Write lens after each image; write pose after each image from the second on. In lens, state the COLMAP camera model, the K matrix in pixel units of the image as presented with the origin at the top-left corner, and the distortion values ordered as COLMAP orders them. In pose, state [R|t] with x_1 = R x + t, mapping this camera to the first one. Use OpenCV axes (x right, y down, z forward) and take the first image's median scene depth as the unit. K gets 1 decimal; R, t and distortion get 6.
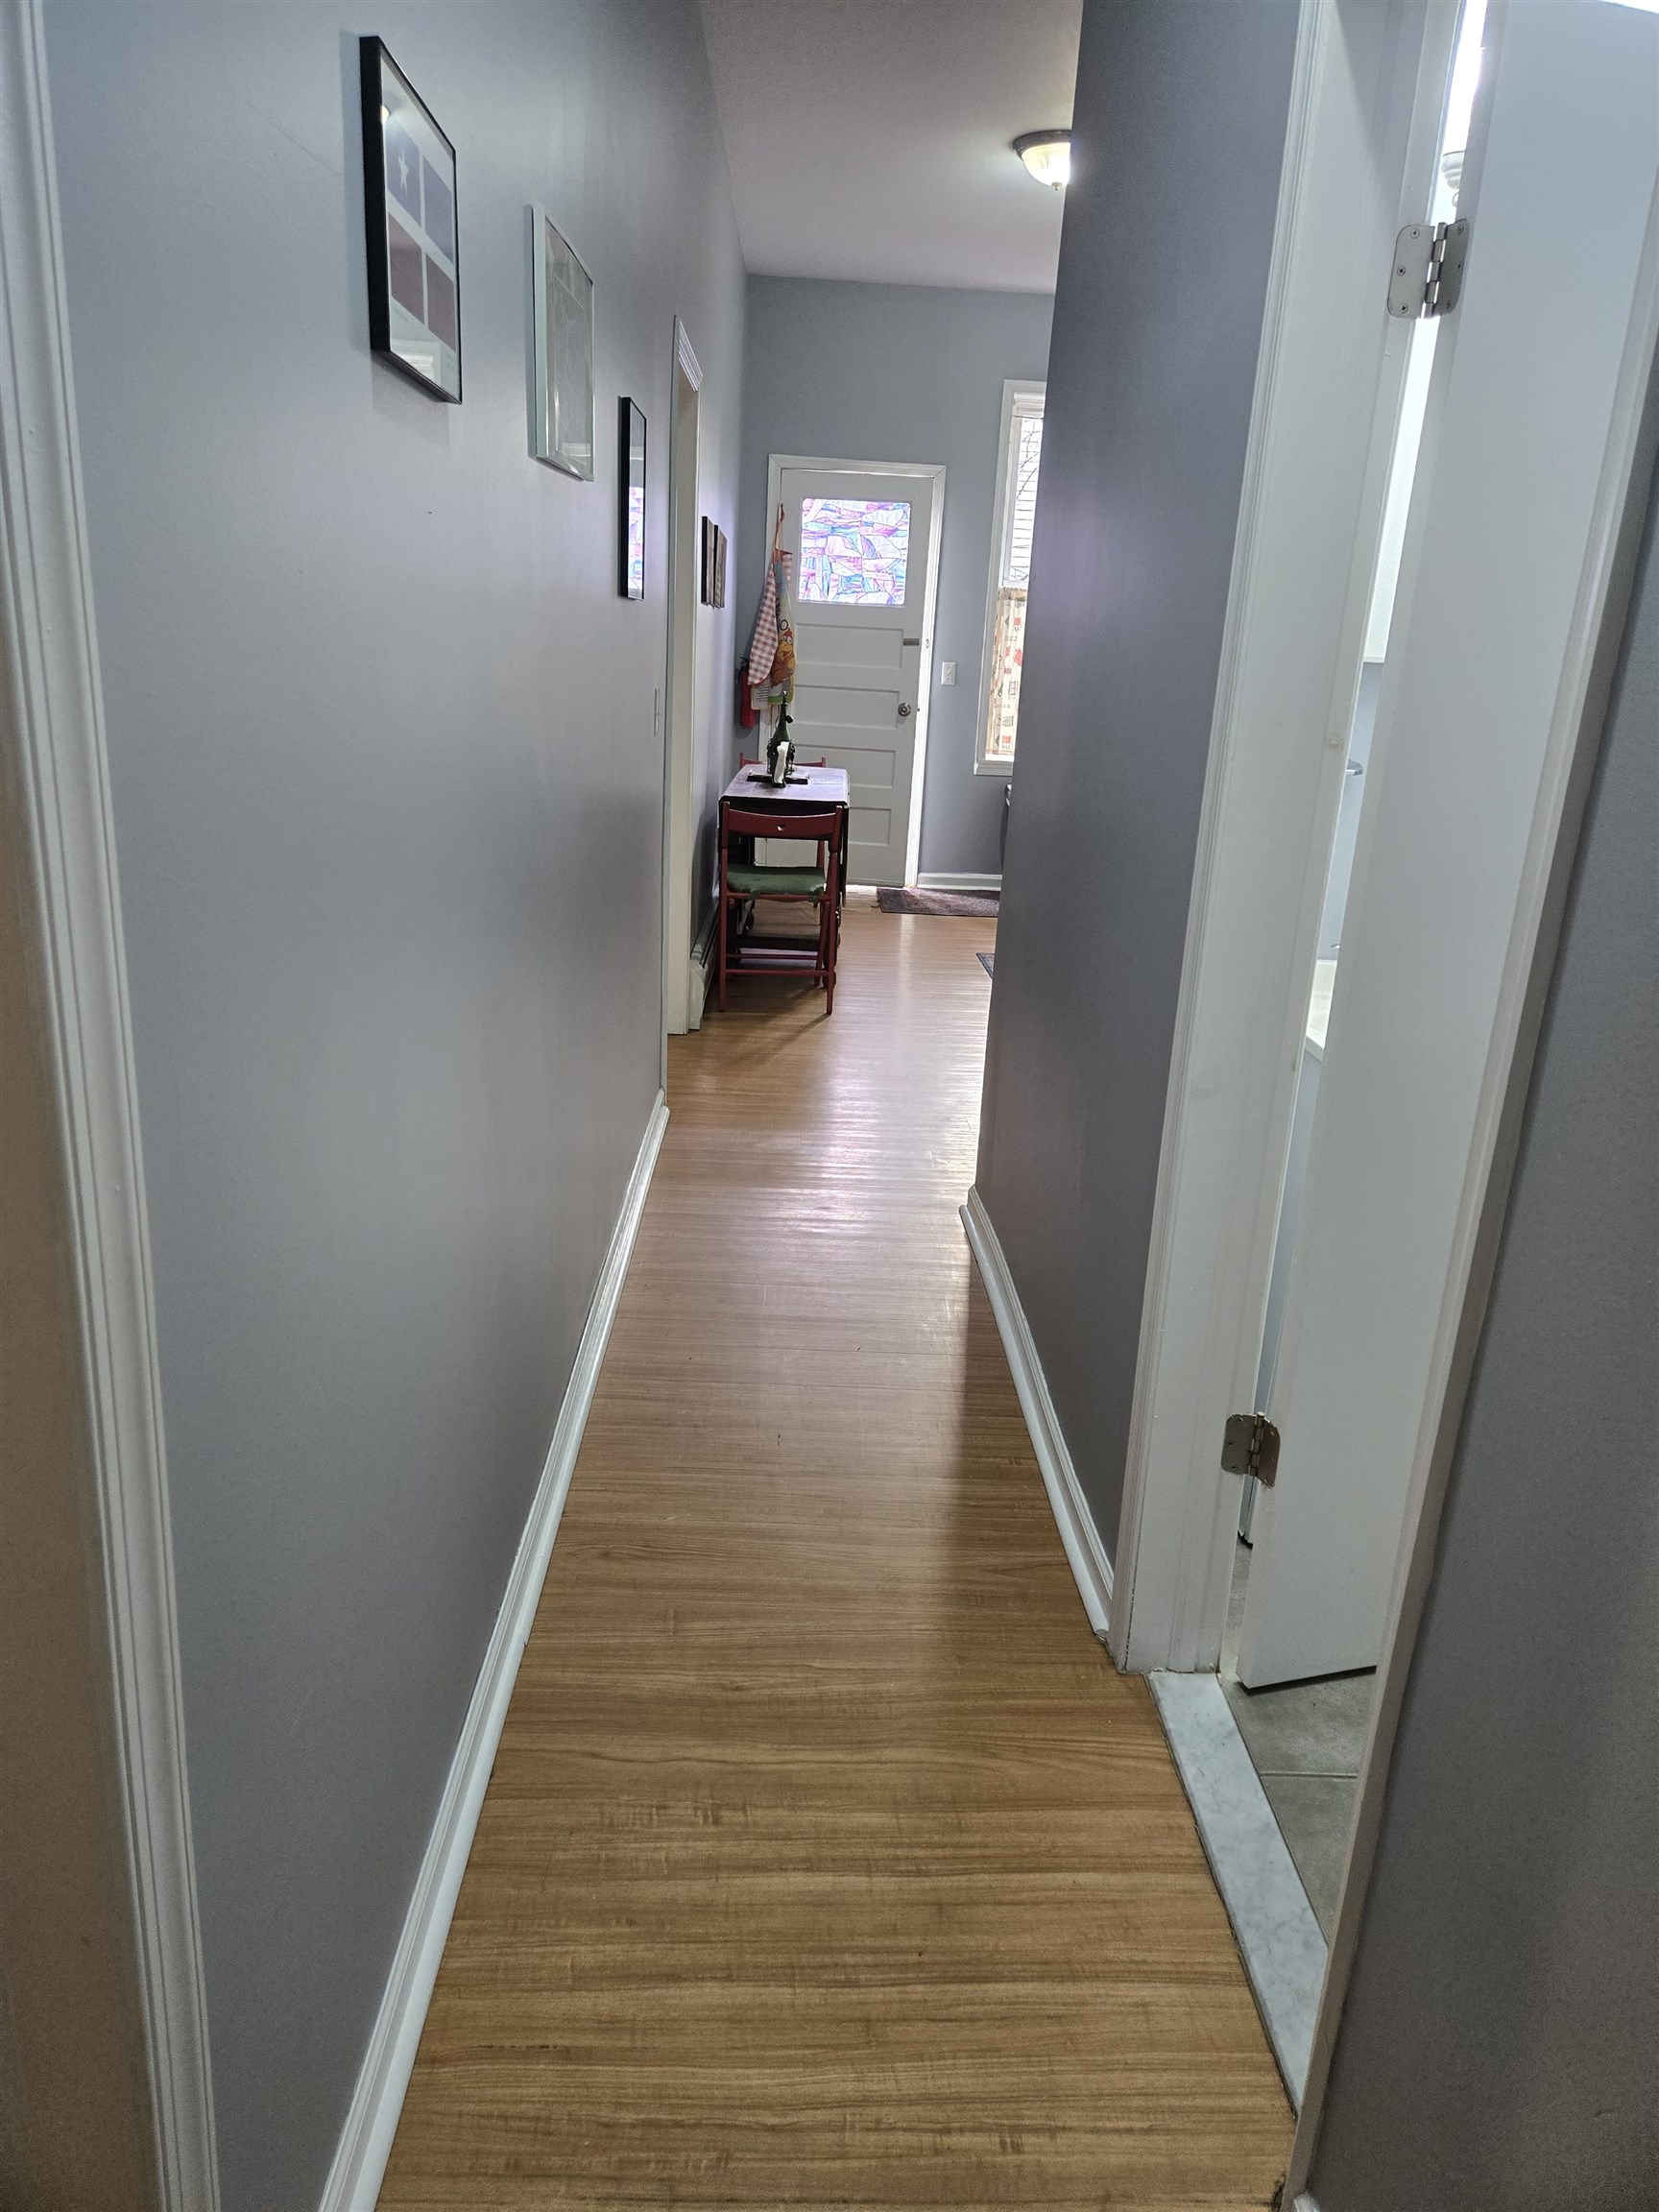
lens RADIAL K [[1488.0, 0, 832.5], [0, 1488.0, 1114.1], [0, 0, 1]] dist [0.038069, -0.005065]
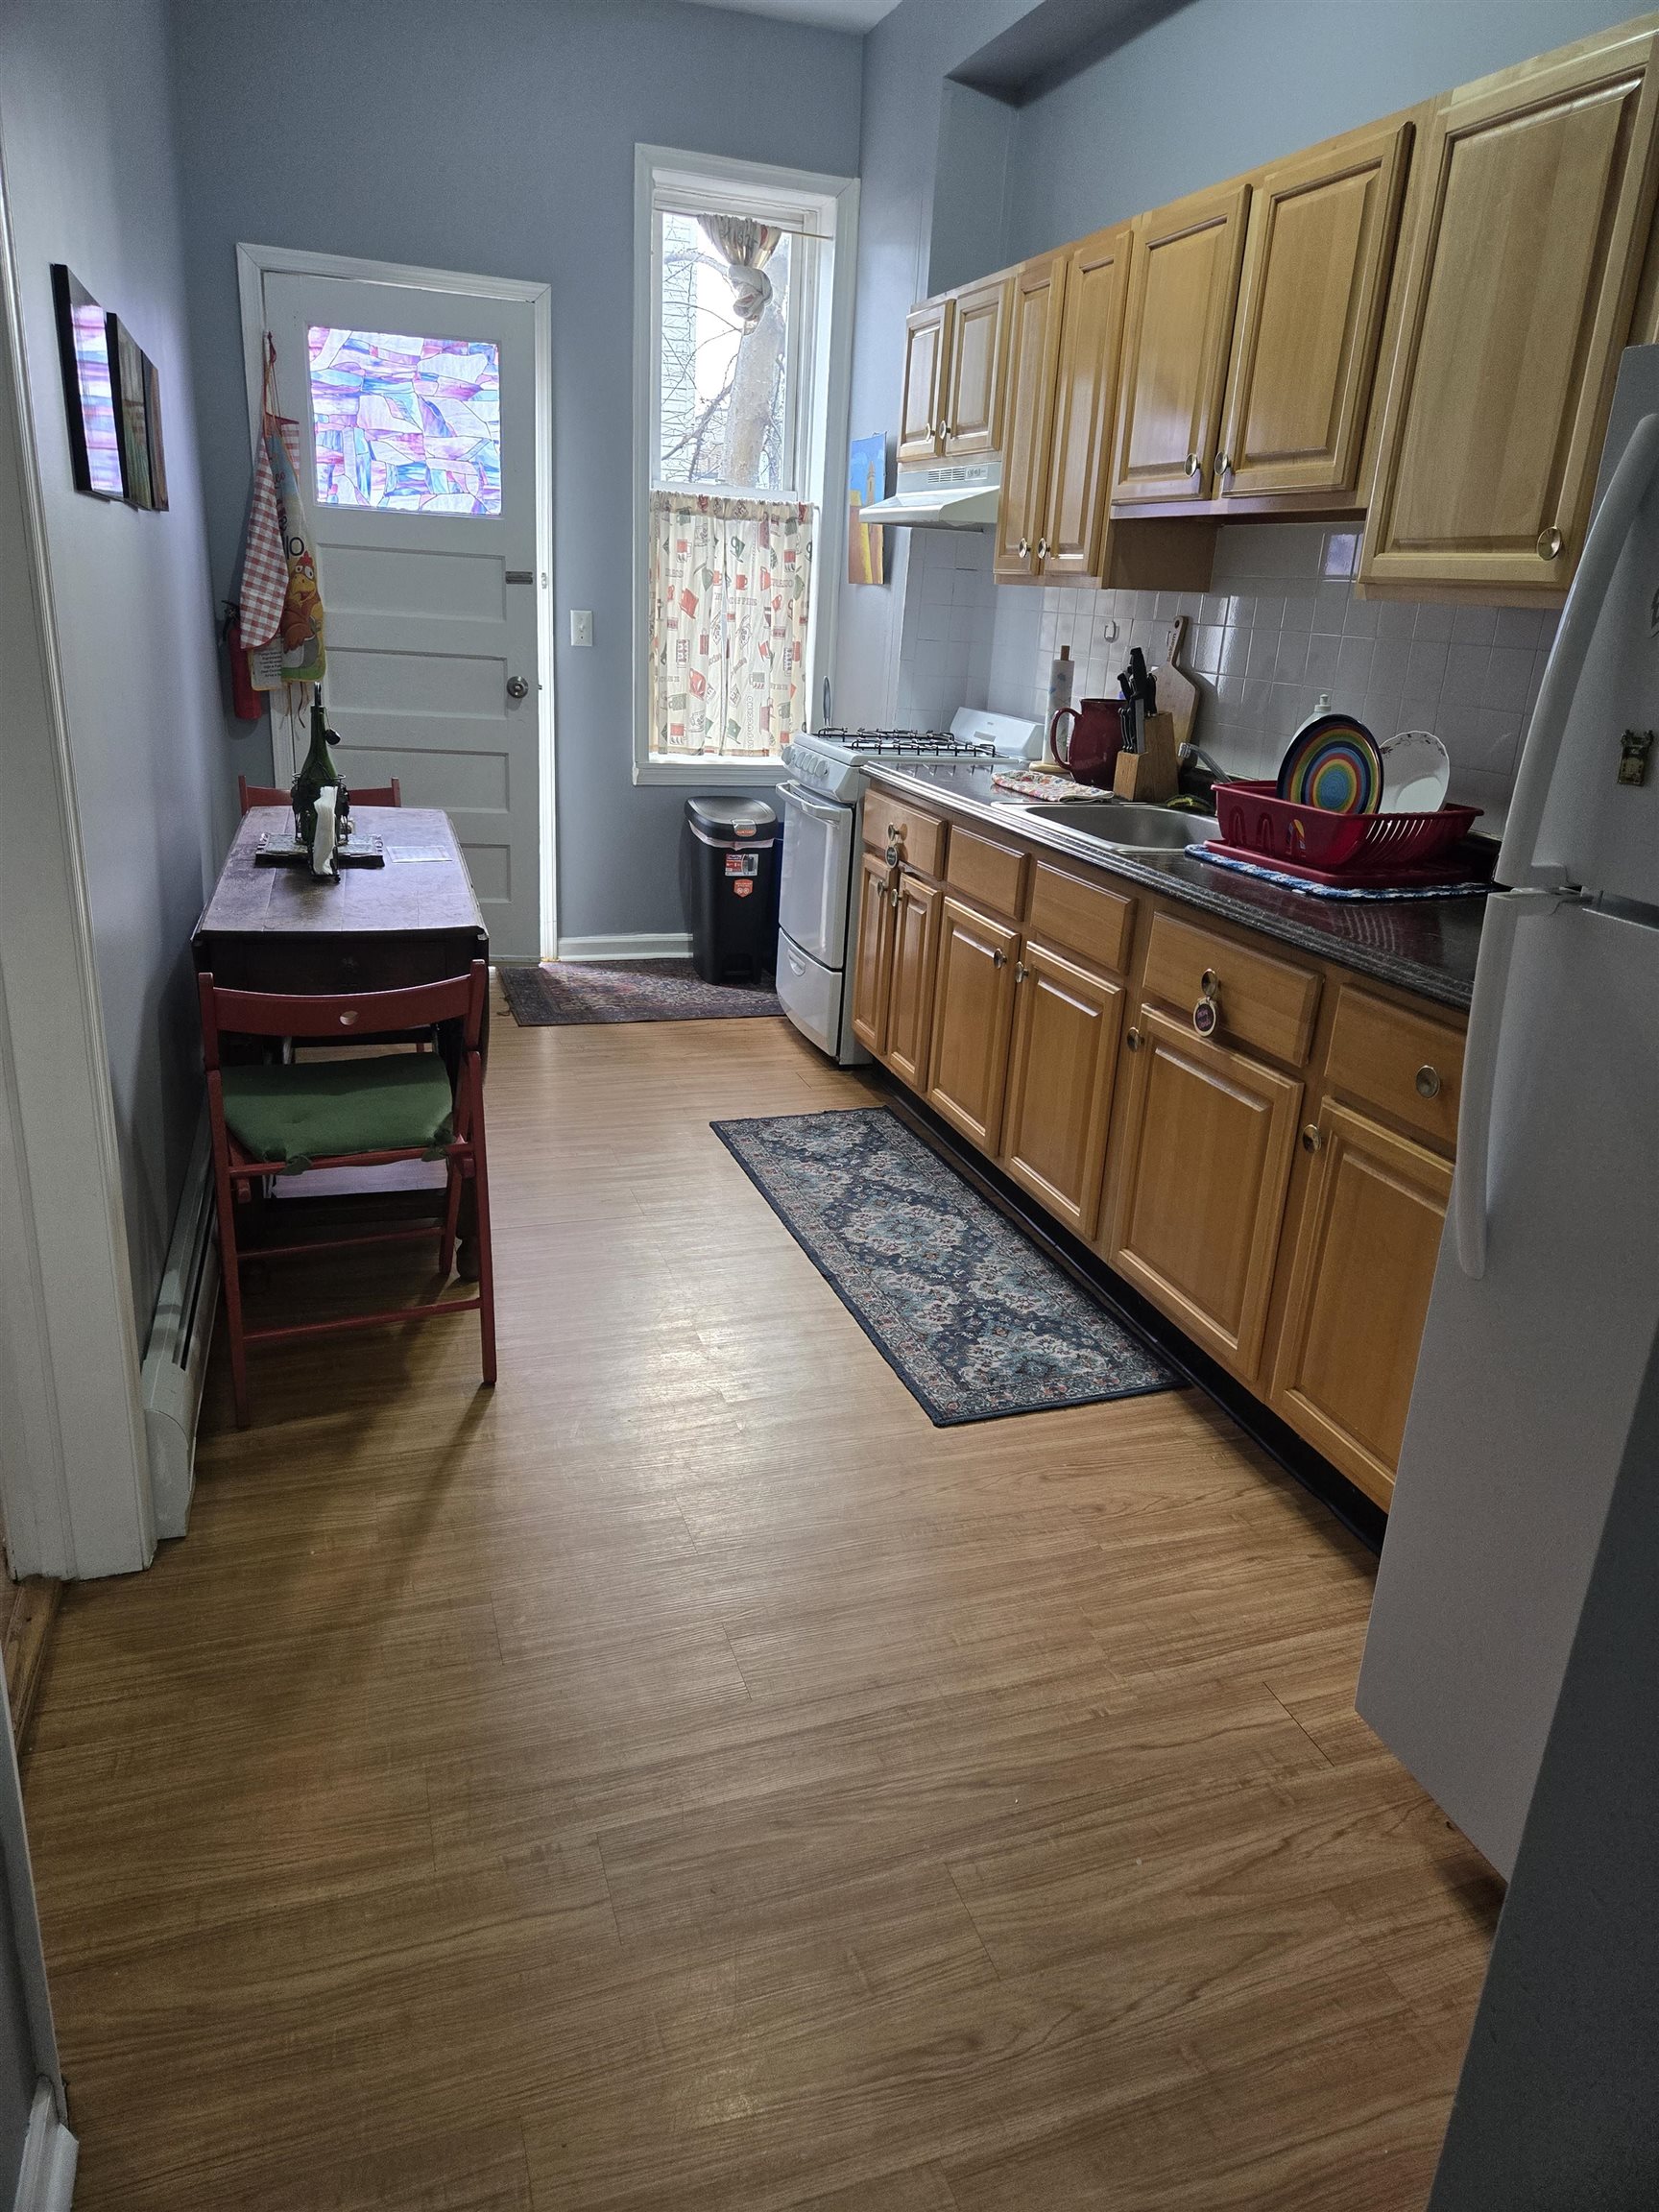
lens RADIAL K [[1488.0, 0, 844.7], [0, 1488.0, 1091.8], [0, 0, 1]] dist [0.038069, -0.005065]
pose [[0.954166, -0.093865, 0.284178, -0.014876], [0.084244, 0.995387, 0.045916, -0.123312], [-0.287177, -0.019871, 0.957671, 0.369899]]
